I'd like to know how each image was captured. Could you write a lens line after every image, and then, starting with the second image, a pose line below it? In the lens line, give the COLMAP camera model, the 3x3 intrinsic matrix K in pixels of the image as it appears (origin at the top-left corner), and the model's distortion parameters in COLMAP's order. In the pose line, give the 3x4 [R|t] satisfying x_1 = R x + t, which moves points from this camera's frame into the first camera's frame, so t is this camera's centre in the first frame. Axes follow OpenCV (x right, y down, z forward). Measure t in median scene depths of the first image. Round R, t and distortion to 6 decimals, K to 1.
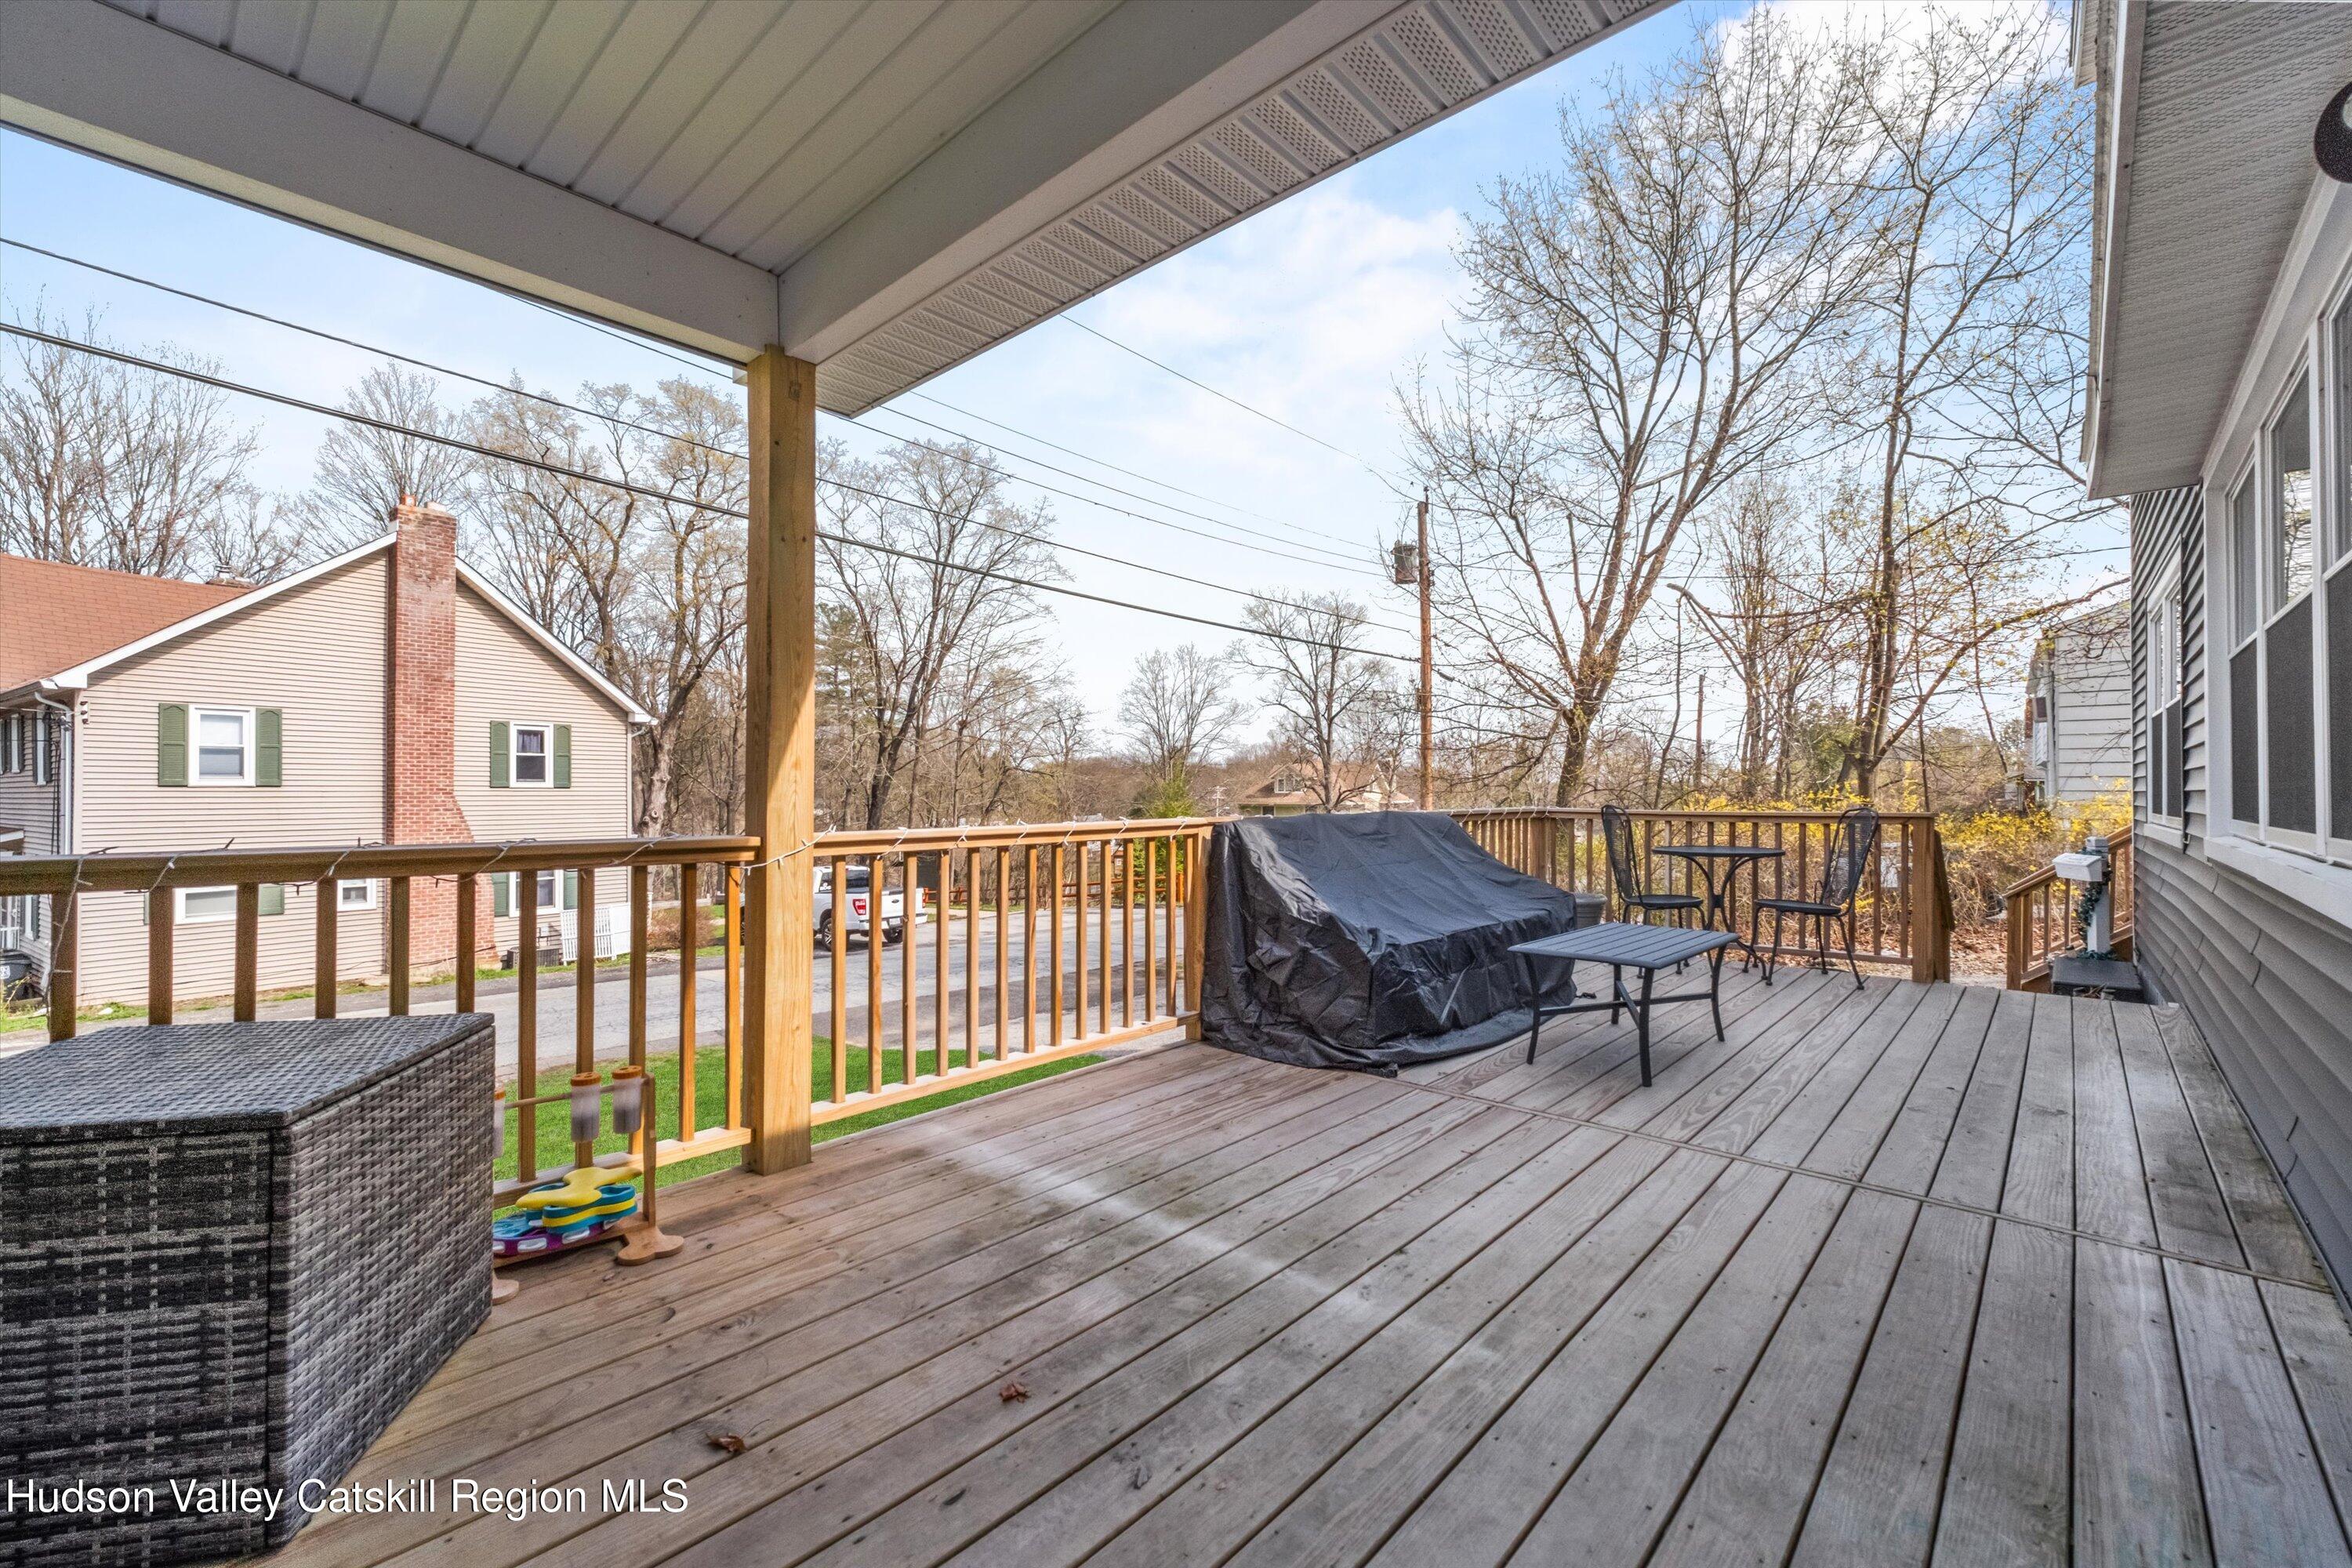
lens RADIAL K [[995.4, 0, 1184.3], [0, 995.4, 789.4], [0, 0, 1]] dist [-0.001937, 0.000173]
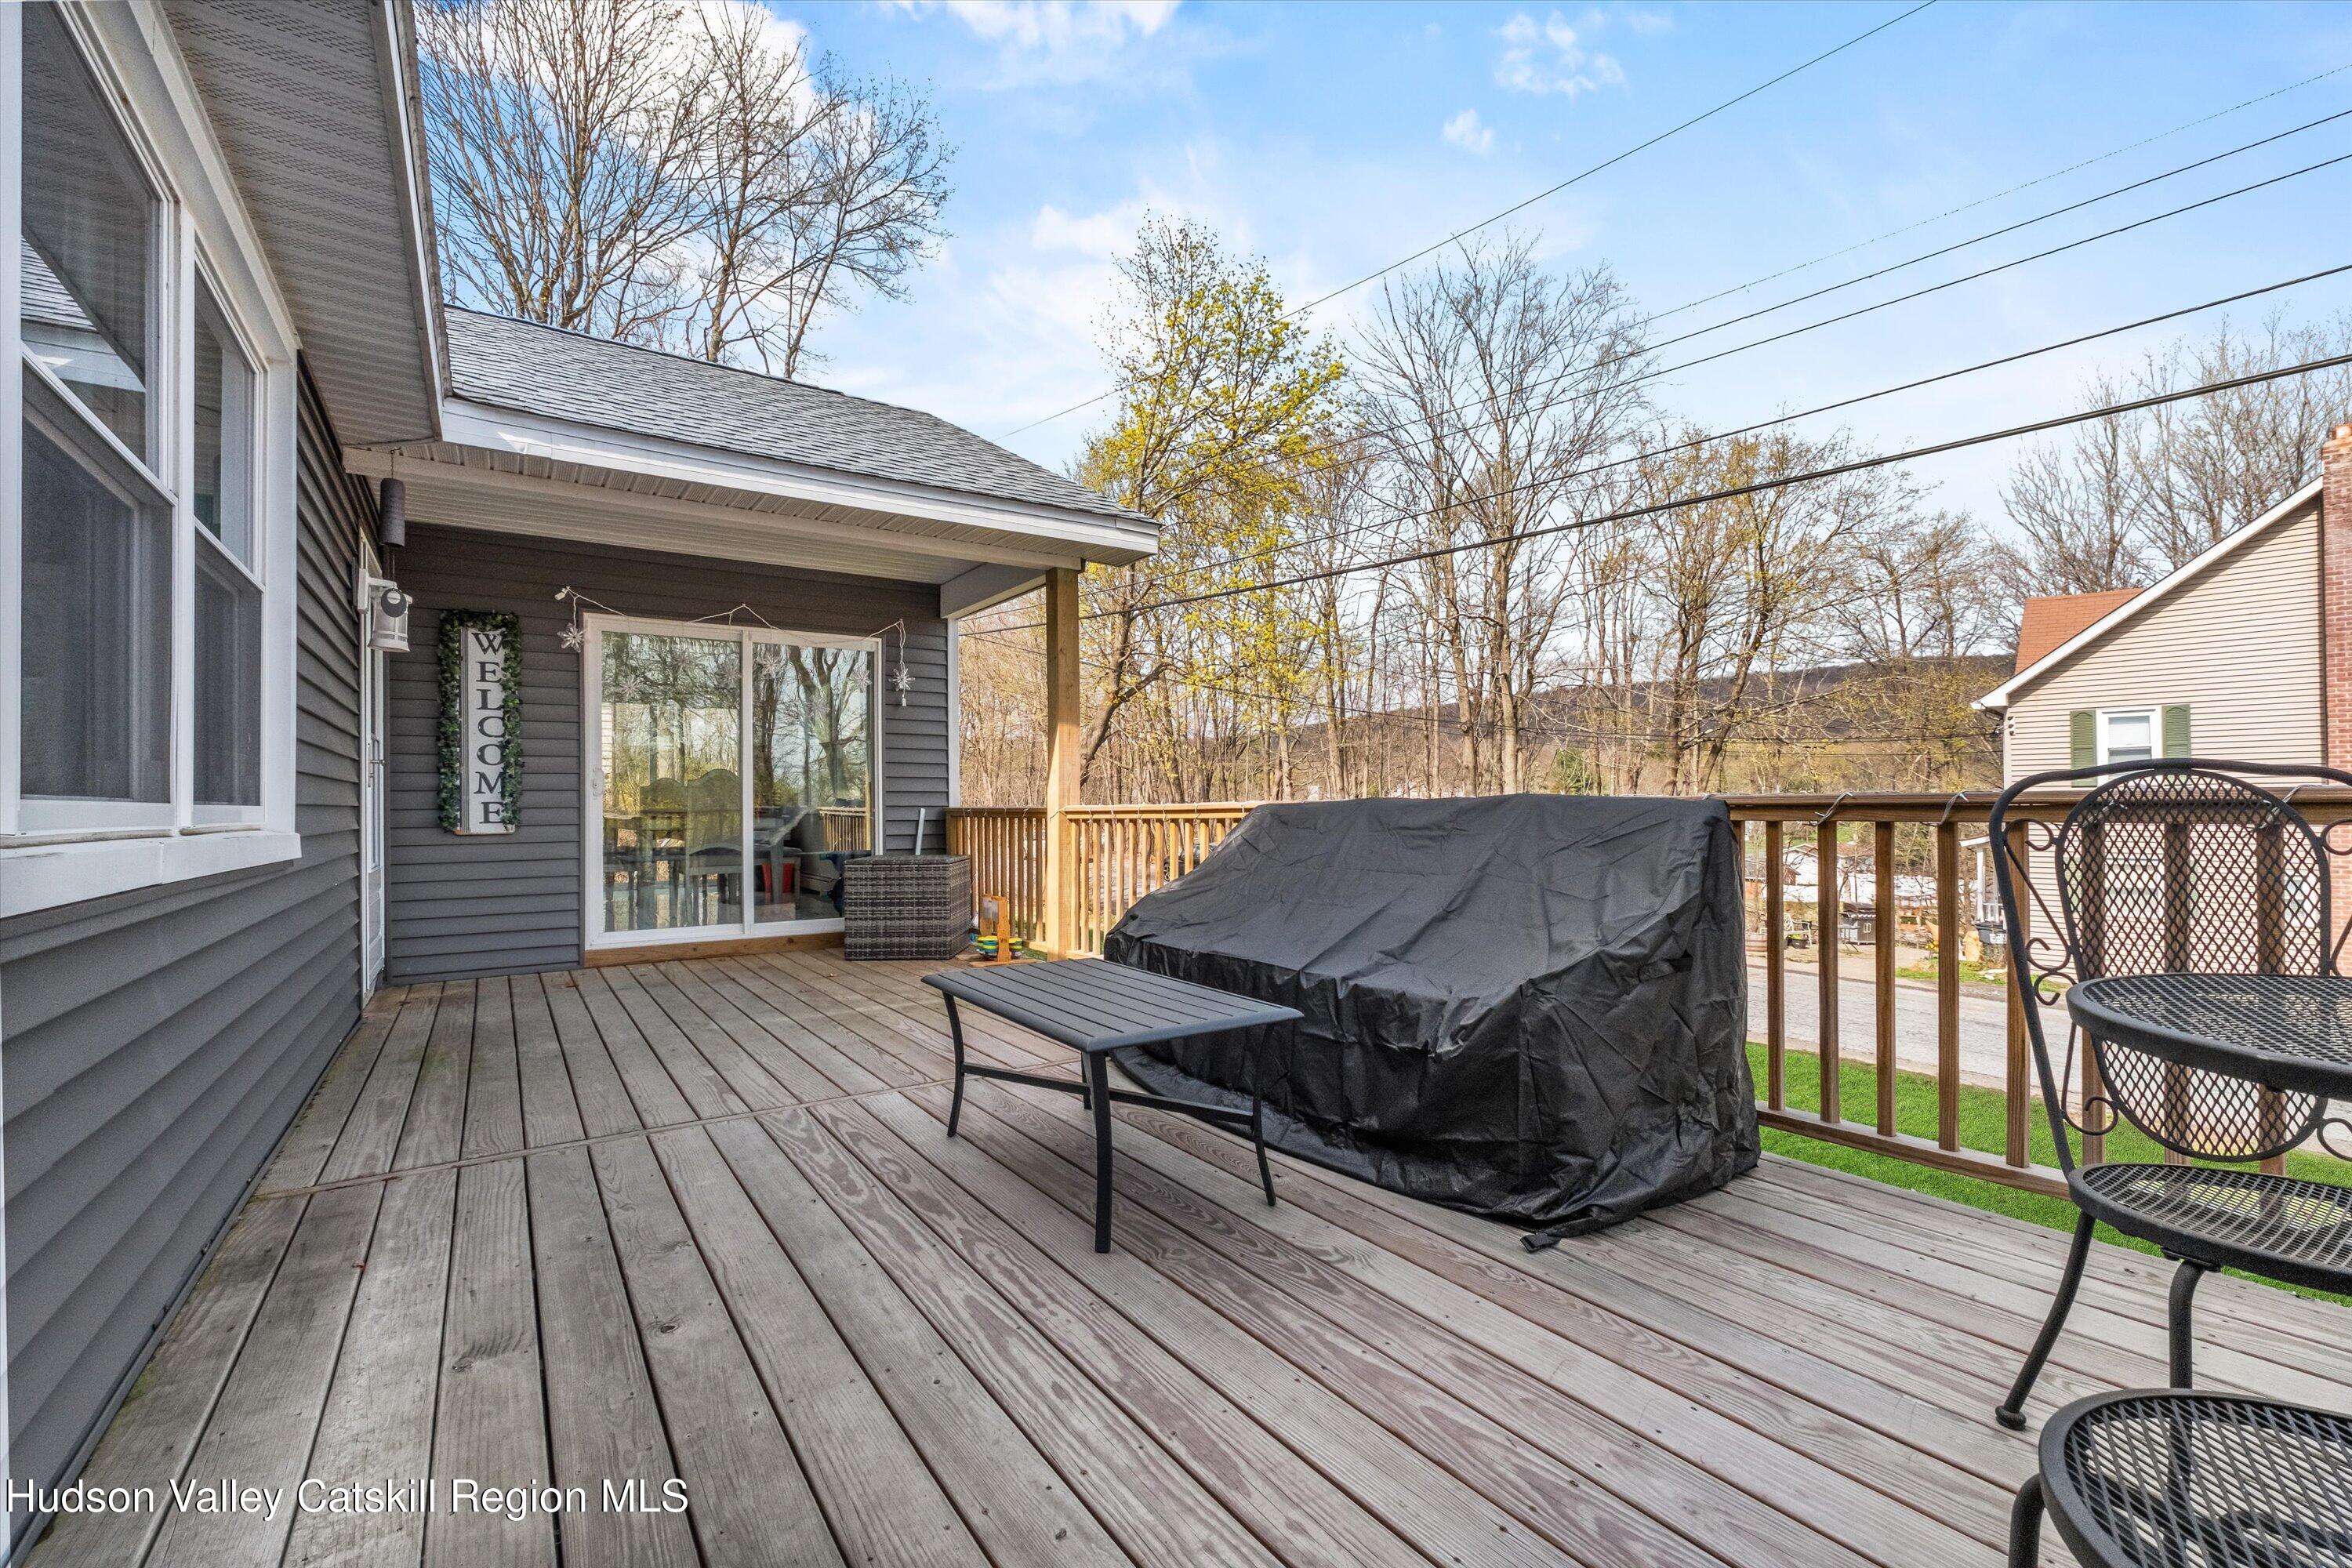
lens RADIAL K [[995.4, 0, 1184.3], [0, 995.4, 789.4], [0, 0, 1]] dist [-0.001937, 0.000173]
pose [[-0.231446, -0.013712, -0.972751, 1.211414], [0.009284, 0.999824, -0.016303, 0.038335], [0.972804, -0.012804, -0.231278, 1.383134]]
